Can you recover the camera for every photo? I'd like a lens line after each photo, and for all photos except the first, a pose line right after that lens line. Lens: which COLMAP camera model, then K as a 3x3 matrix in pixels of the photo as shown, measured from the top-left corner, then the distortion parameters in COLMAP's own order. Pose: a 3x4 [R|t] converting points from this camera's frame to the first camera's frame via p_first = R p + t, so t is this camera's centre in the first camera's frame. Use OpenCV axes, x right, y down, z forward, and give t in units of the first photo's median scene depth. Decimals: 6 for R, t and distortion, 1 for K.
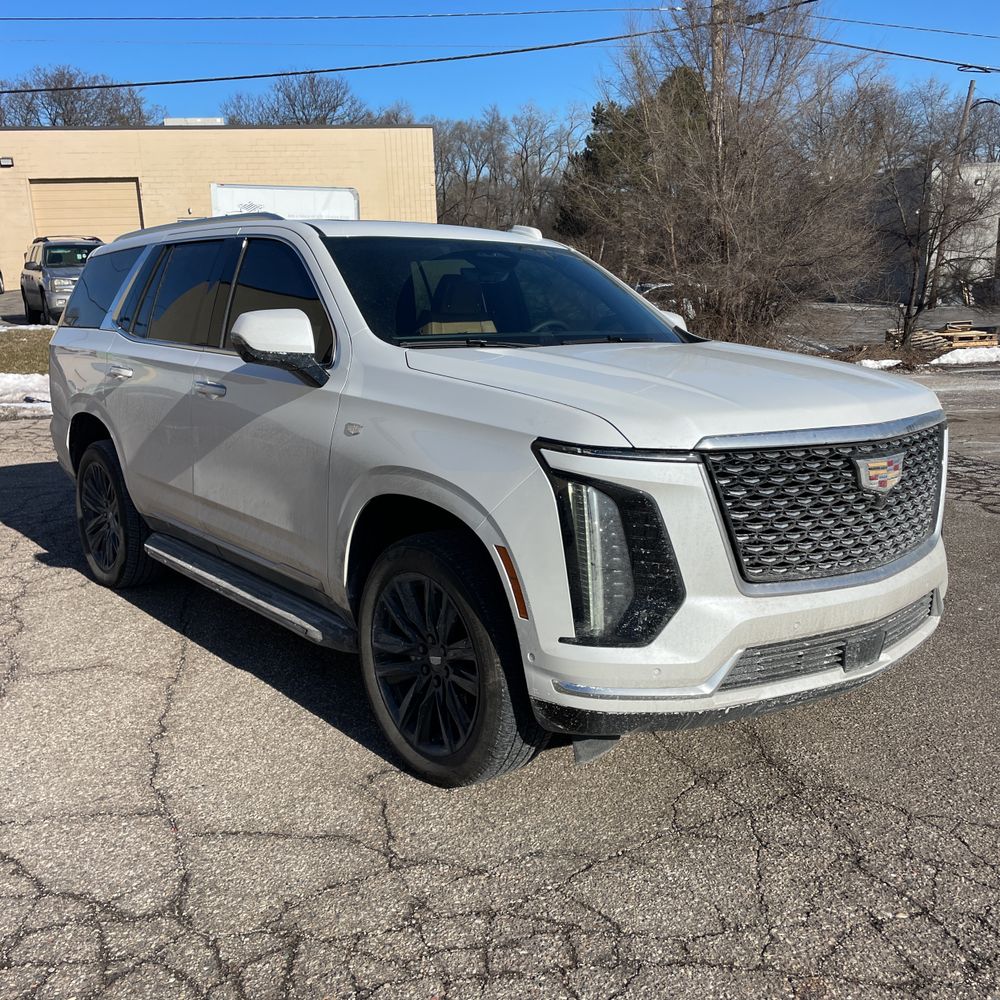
lens RADIAL K [[1020.8, 0, 496.8], [0, 1020.8, 502.8], [0, 0, 1]] dist [0.029399, 0.000000]
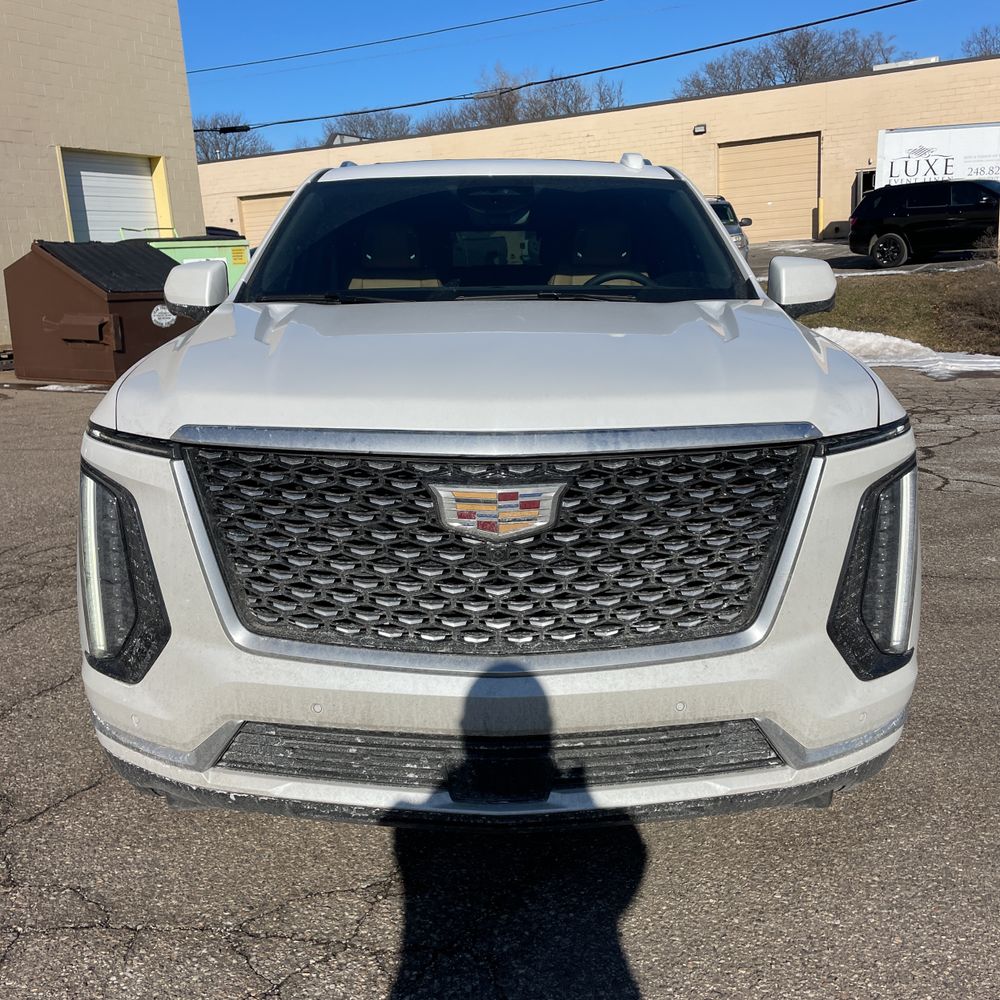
lens RADIAL K [[1020.8, 0, 498.7], [0, 1020.8, 497.9], [0, 0, 1]] dist [0.029399, 0.000000]
pose [[0.774208, 0.130375, -0.619357, 0.576622], [-0.108764, 0.991403, 0.072733, -0.061881], [0.623516, 0.011053, 0.781733, 0.383777]]
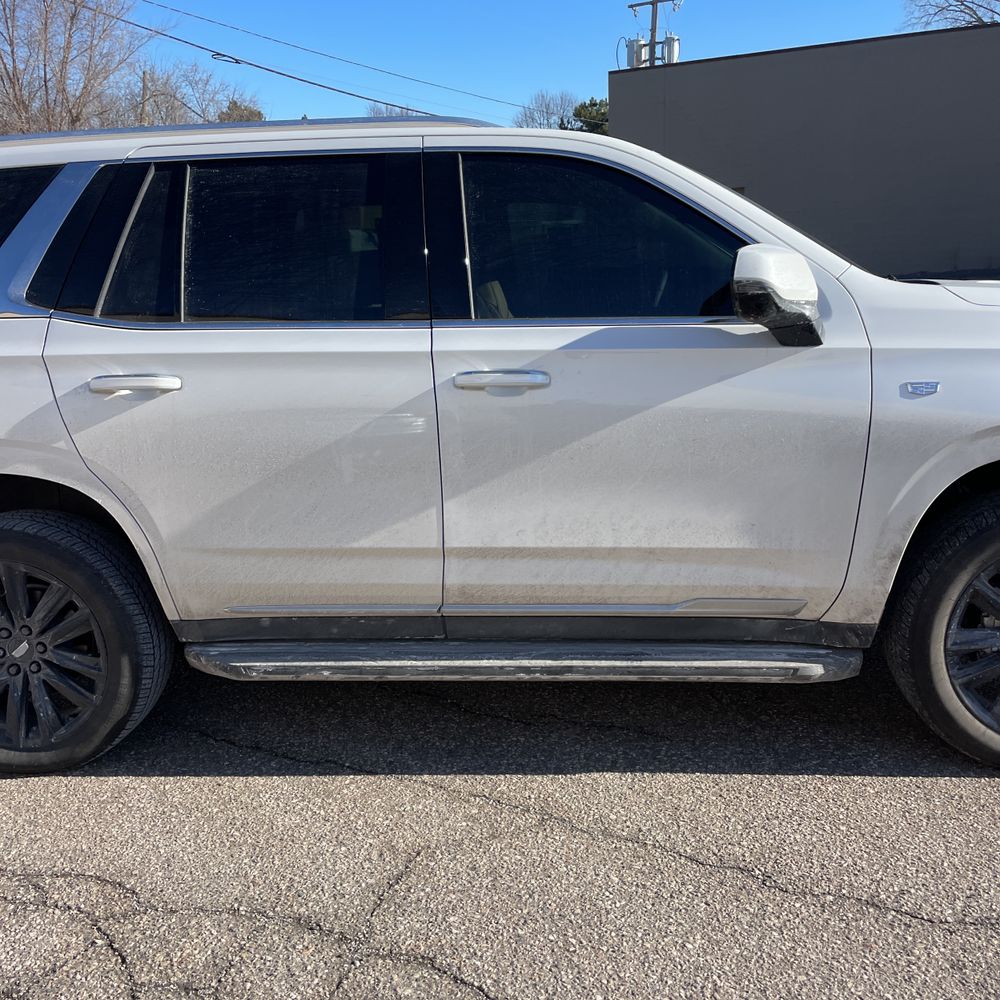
lens RADIAL K [[1020.8, 0, 504.5], [0, 1020.8, 509.4], [0, 0, 1]] dist [0.029399, 0.000000]
pose [[0.695311, -0.184034, 0.694748, -0.801371], [0.175384, 0.980884, 0.084303, -0.089640], [-0.696981, 0.063231, 0.714296, 0.568723]]
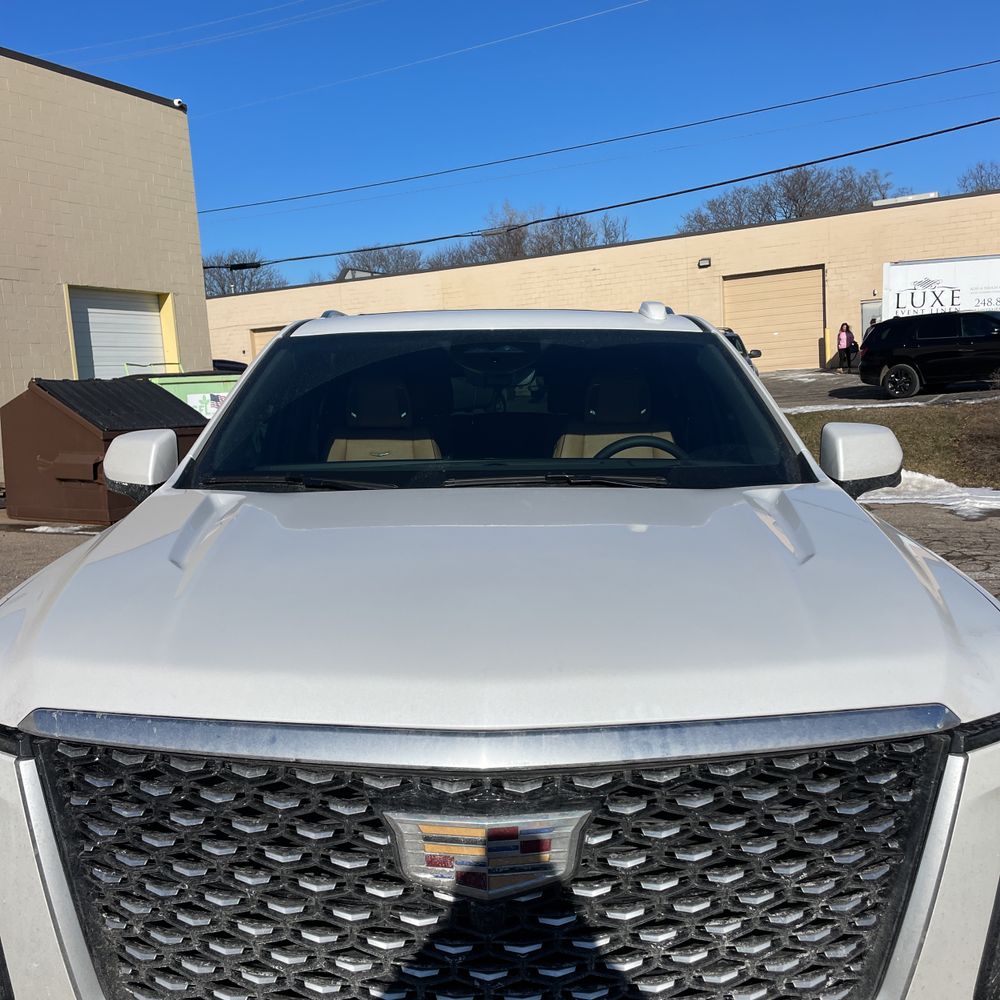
lens RADIAL K [[1020.8, 0, 502.8], [0, 1020.8, 519.3], [0, 0, 1]] dist [0.029399, 0.000000]
pose [[0.771134, 0.064610, -0.633386, 0.479926], [-0.104242, 0.994225, -0.025495, -0.116039], [0.628081, 0.085685, 0.773416, 0.504782]]
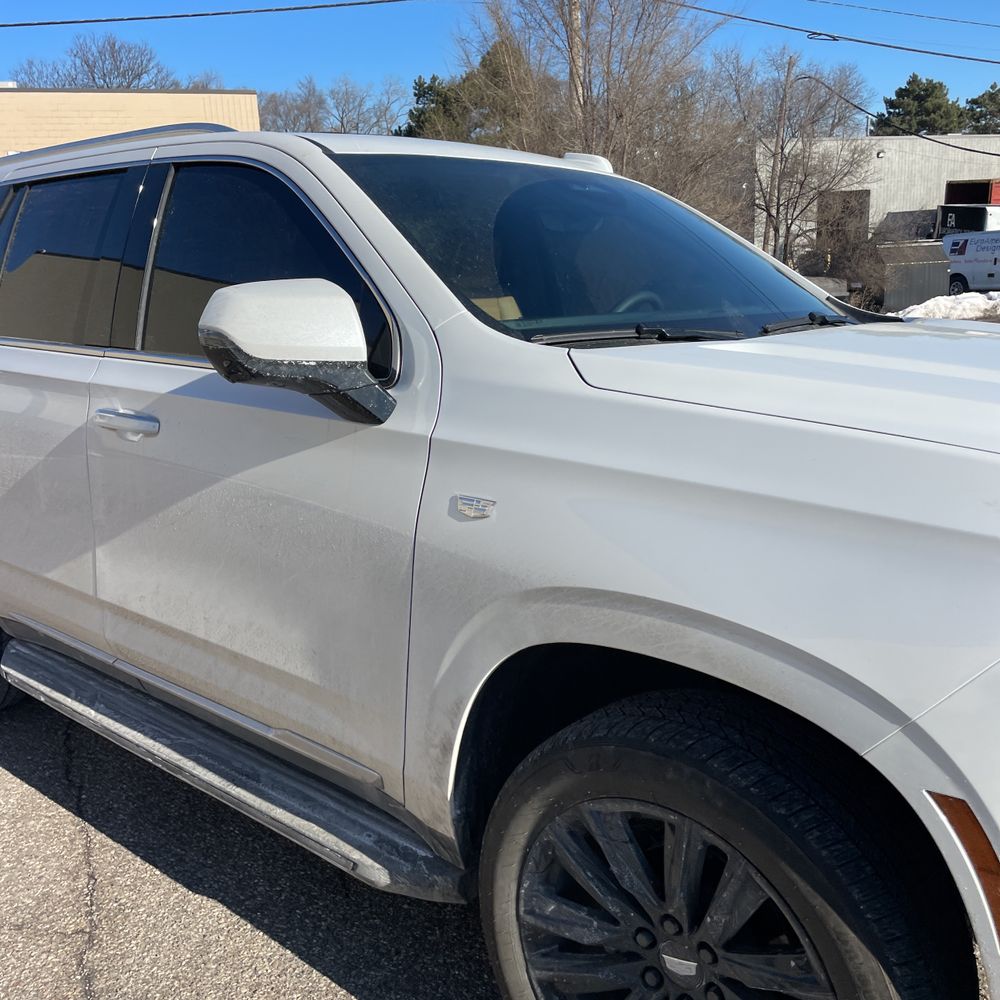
lens RADIAL K [[1020.8, 0, 487.7], [0, 1020.8, 483.7], [0, 0, 1]] dist [0.029399, 0.000000]
pose [[0.986319, -0.048321, 0.157605, -0.182865], [0.047957, 0.998831, 0.006115, -0.074829], [-0.157716, 0.001527, 0.987483, 0.422533]]
